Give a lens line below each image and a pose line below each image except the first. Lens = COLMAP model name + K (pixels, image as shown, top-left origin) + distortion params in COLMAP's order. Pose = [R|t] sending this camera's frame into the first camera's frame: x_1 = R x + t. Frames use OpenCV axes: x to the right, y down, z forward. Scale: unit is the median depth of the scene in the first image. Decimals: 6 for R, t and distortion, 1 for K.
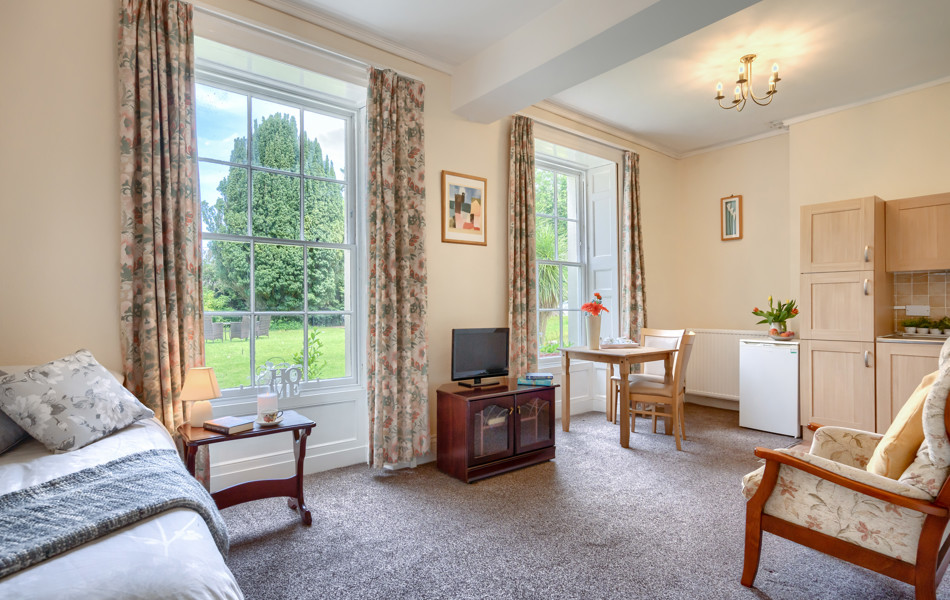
lens RADIAL K [[482.2, 0, 475.0], [0, 482.2, 300.0], [0, 0, 1]] dist [0.001451, 0.001010]
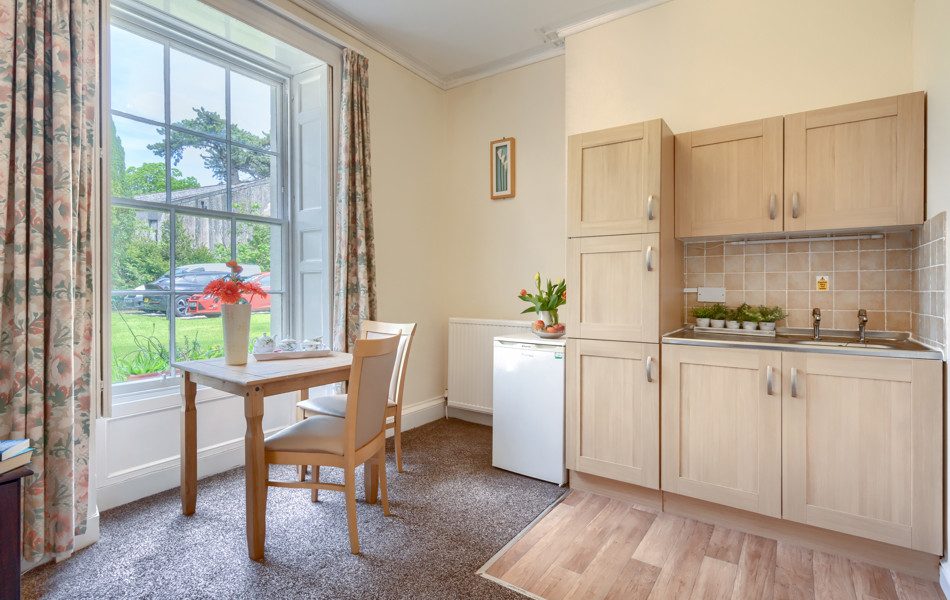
lens RADIAL K [[461.7, 0, 474.0], [0, 461.7, 281.6], [0, 0, 1]] dist [-0.000187, 0.000386]
pose [[0.957274, 0.008844, 0.289047, 0.343082], [-0.008414, 0.999961, -0.002730, 0.006672], [-0.289059, 0.000181, 0.957311, 0.401238]]
